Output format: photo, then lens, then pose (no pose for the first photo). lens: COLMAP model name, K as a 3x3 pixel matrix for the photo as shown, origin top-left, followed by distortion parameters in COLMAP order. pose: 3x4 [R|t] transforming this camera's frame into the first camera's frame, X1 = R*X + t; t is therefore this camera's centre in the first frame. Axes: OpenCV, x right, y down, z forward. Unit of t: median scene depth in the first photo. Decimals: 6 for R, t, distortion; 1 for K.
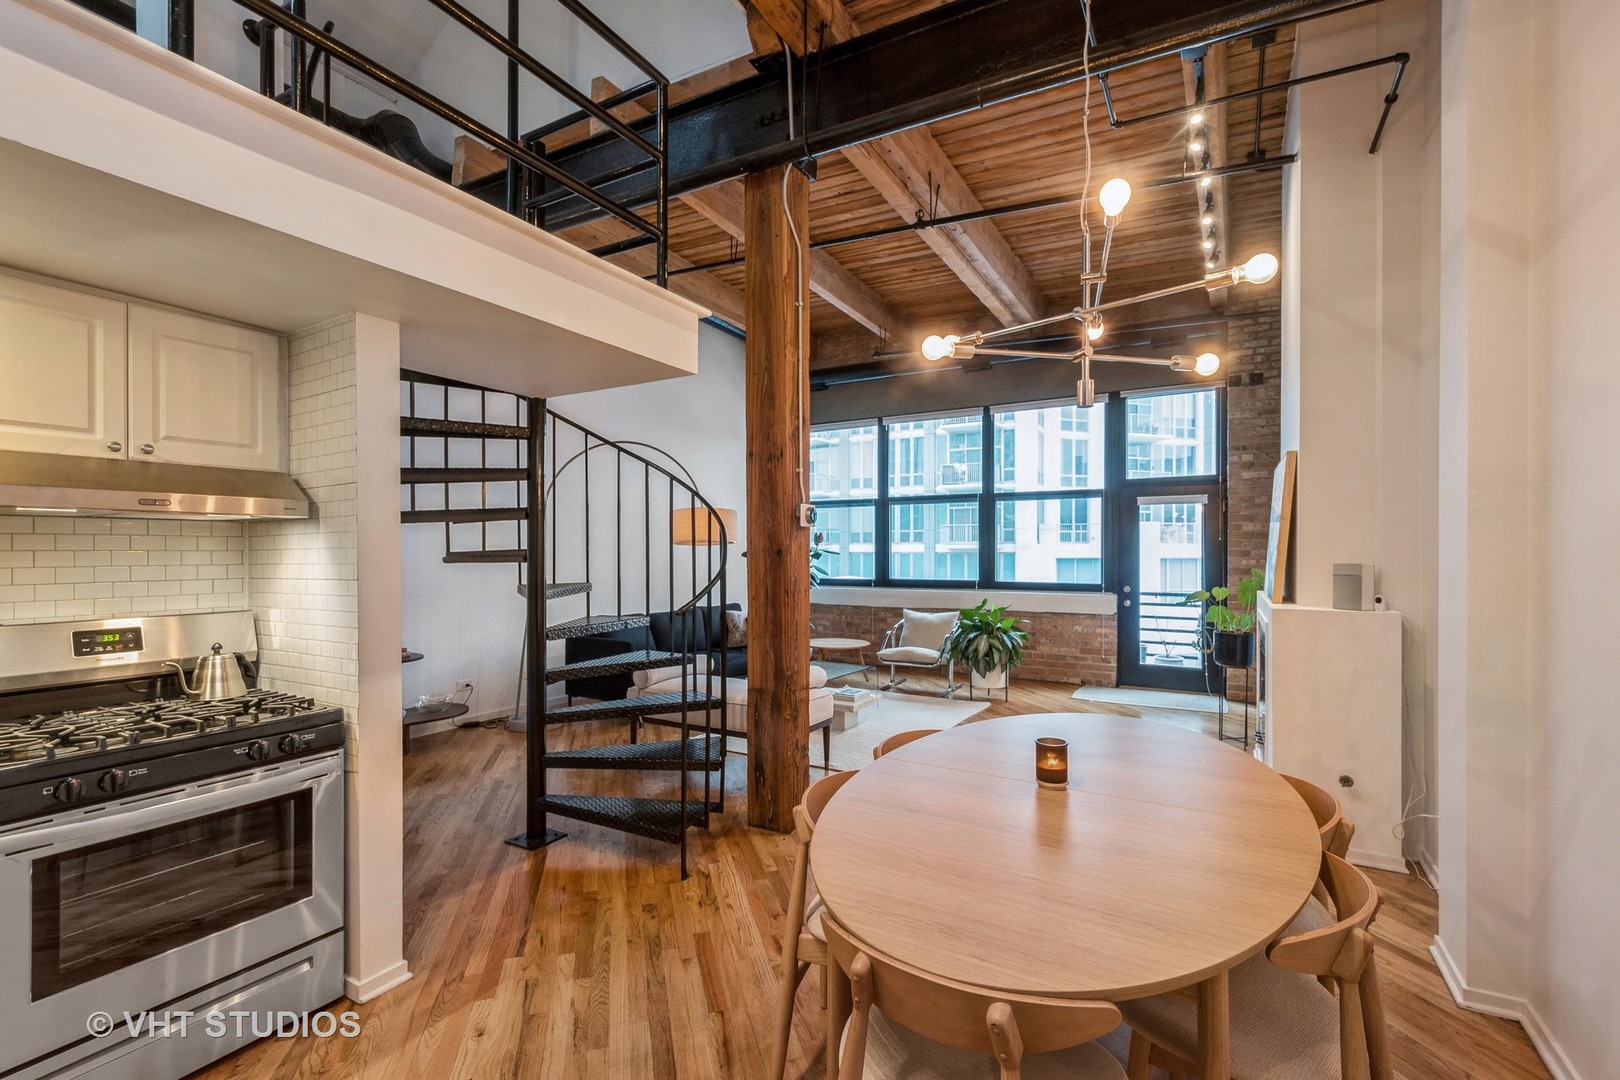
lens RADIAL K [[695.6, 0, 807.8], [0, 695.6, 548.8], [0, 0, 1]] dist [-0.000465, 0.000044]
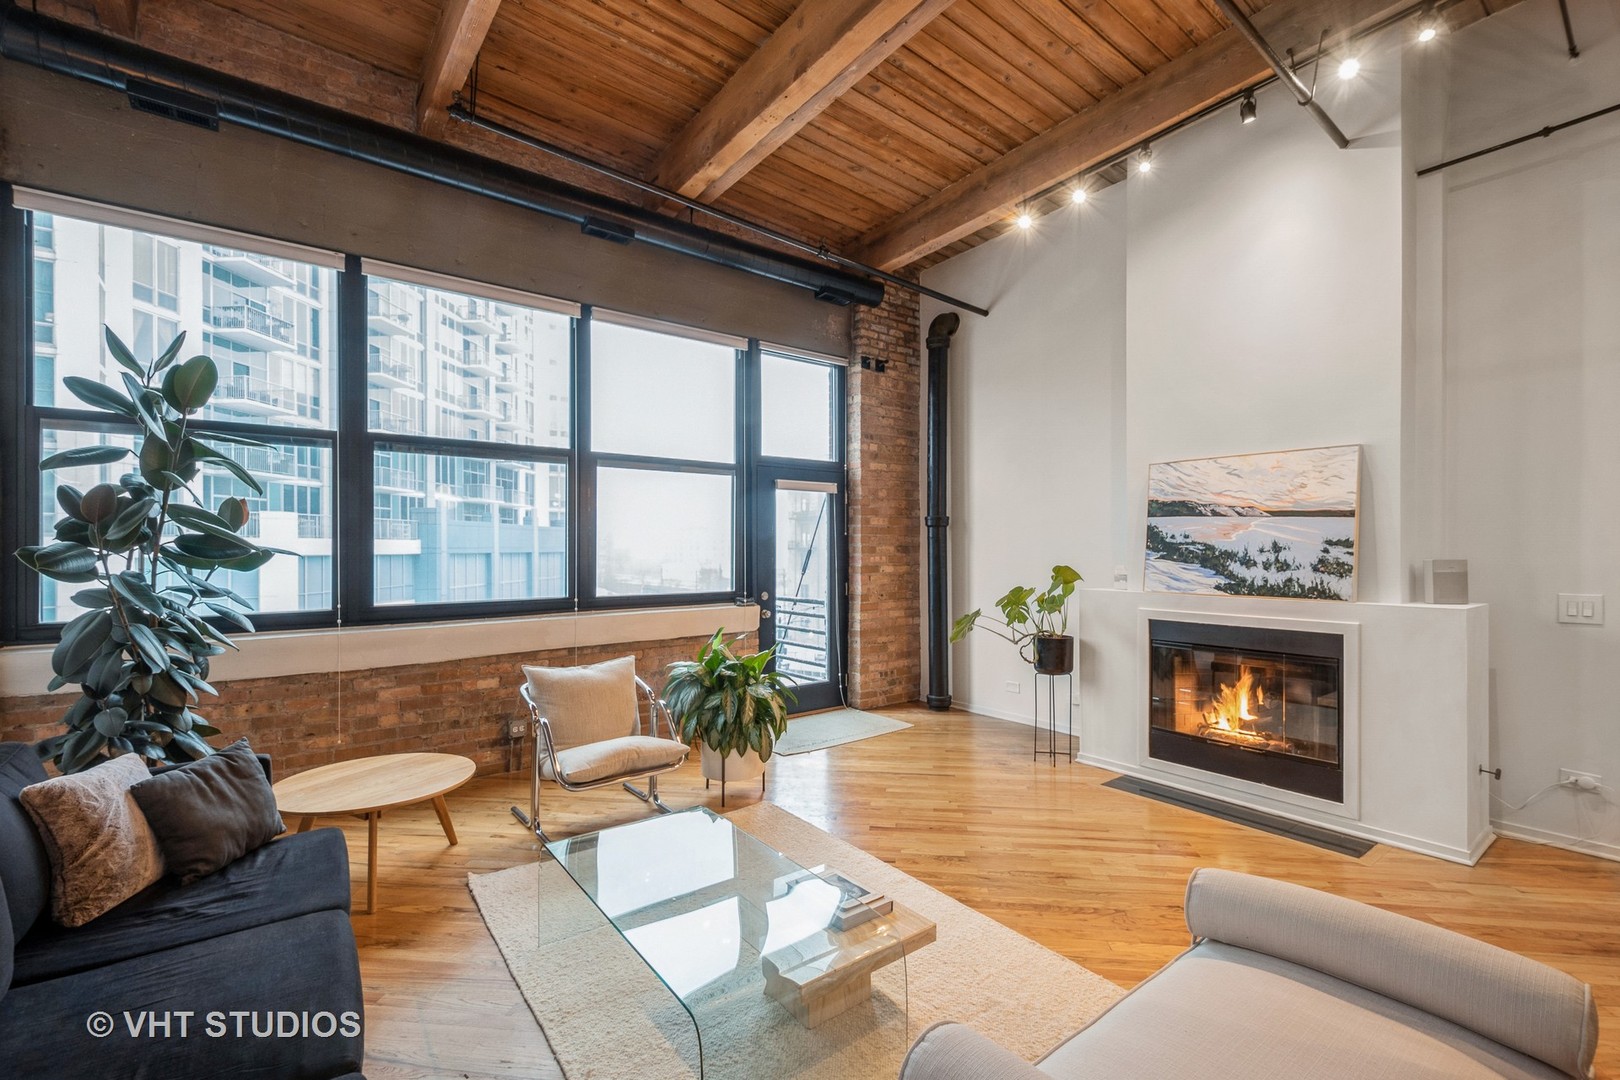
lens RADIAL K [[695.6, 0, 810.7], [0, 695.6, 548.7], [0, 0, 1]] dist [-0.000465, 0.000044]
pose [[0.374157, -0.000258, 0.927365, -0.242866], [-0.005088, 0.999984, 0.002331, 0.002797], [-0.927351, -0.005590, 0.374150, 0.659086]]
